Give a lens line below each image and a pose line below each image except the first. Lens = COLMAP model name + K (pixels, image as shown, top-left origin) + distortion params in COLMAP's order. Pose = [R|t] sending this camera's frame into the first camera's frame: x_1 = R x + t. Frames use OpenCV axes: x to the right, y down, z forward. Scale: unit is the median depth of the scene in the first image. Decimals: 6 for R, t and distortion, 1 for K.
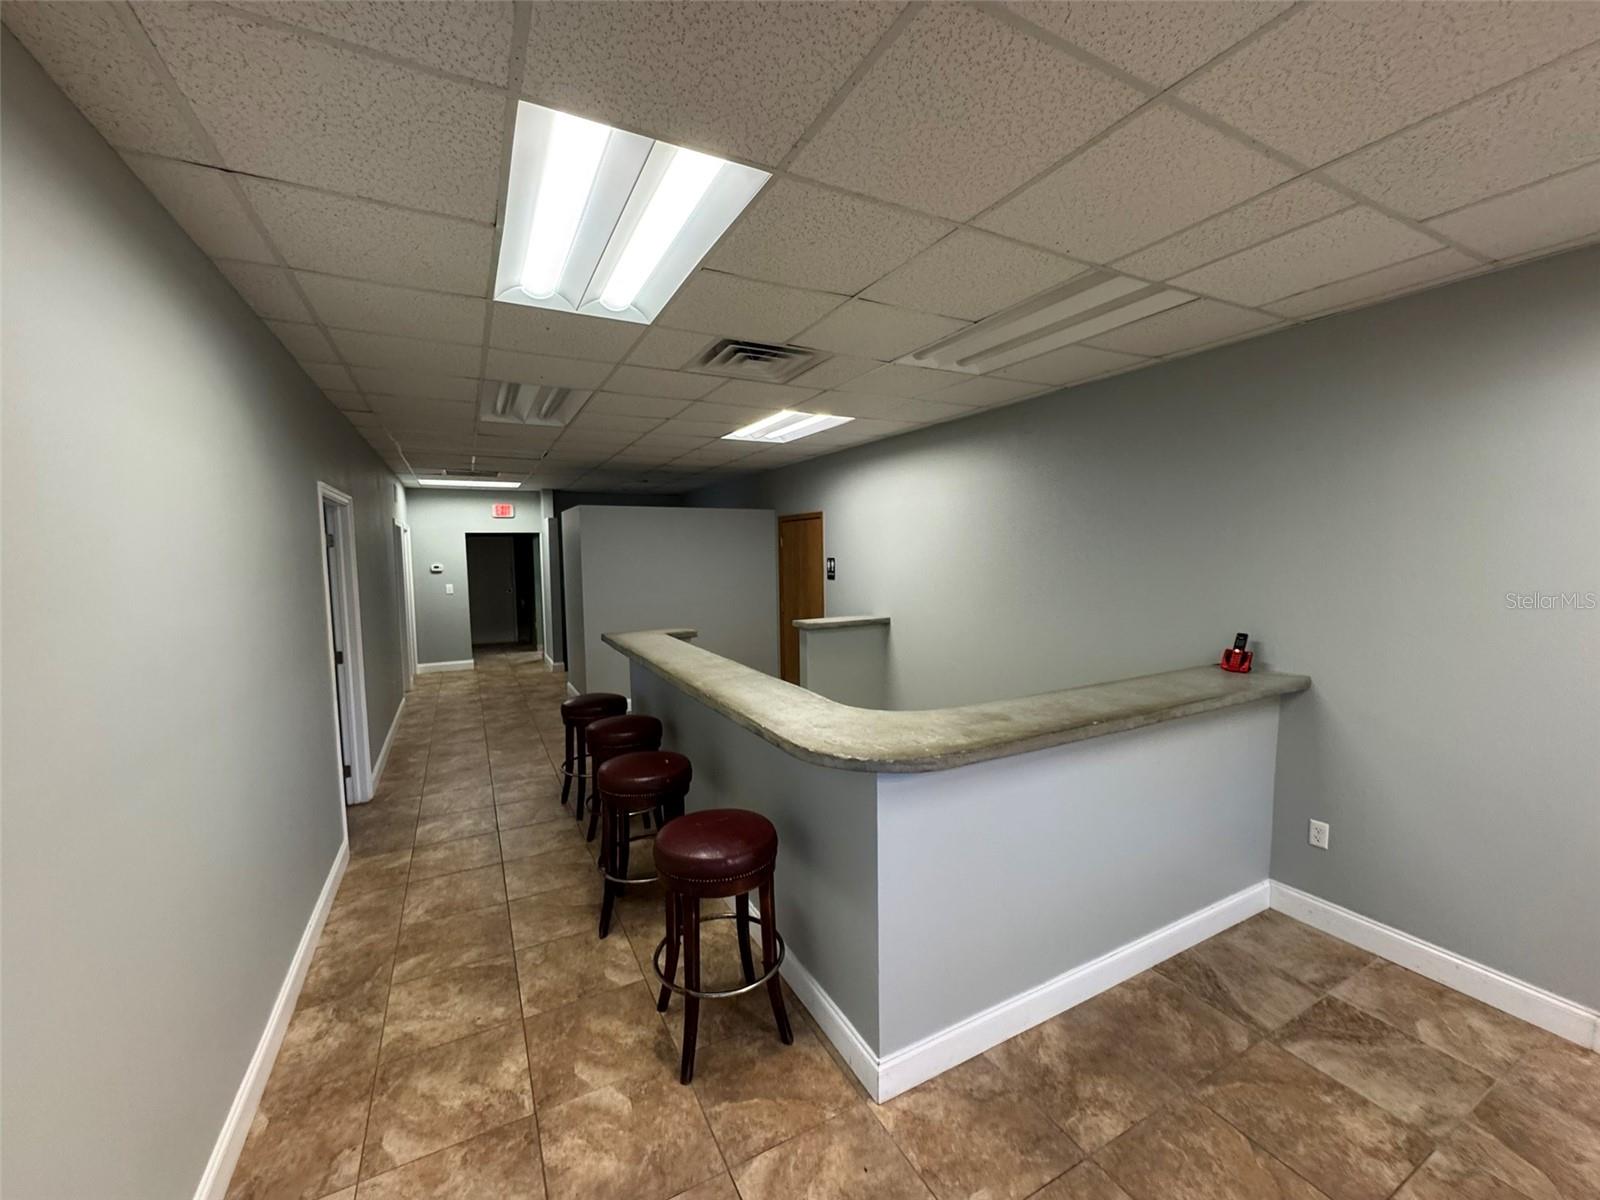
lens RADIAL K [[644.8, 0, 825.2], [0, 644.8, 553.7], [0, 0, 1]] dist [0.001202, 0.000186]
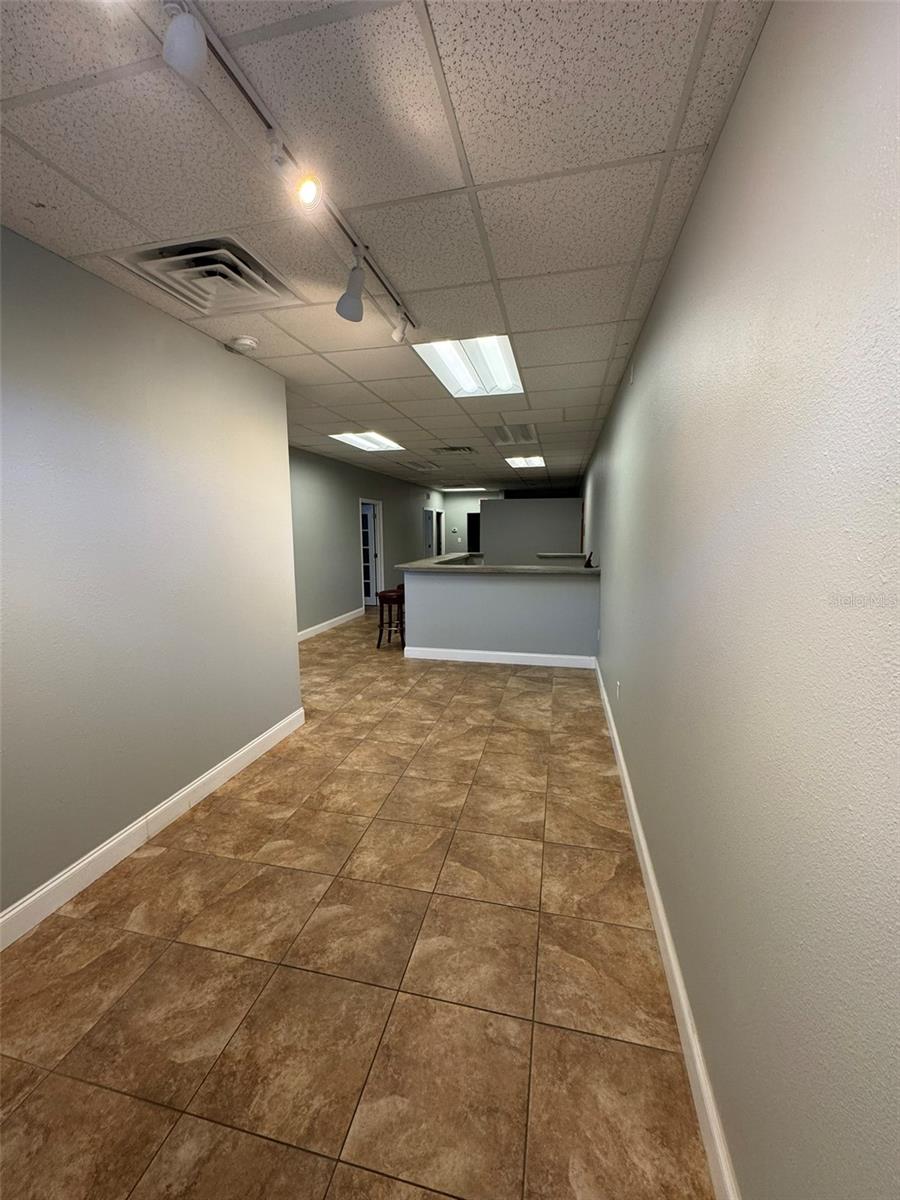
lens RADIAL K [[483.6, 0, 453.9], [0, 483.6, 598.6], [0, 0, 1]] dist [0.001202, 0.000186]
pose [[0.734938, 0.098188, -0.670988, 1.869794], [-0.000253, 0.989502, 0.144520, 0.053008], [0.678134, -0.106044, 0.727248, -0.767695]]
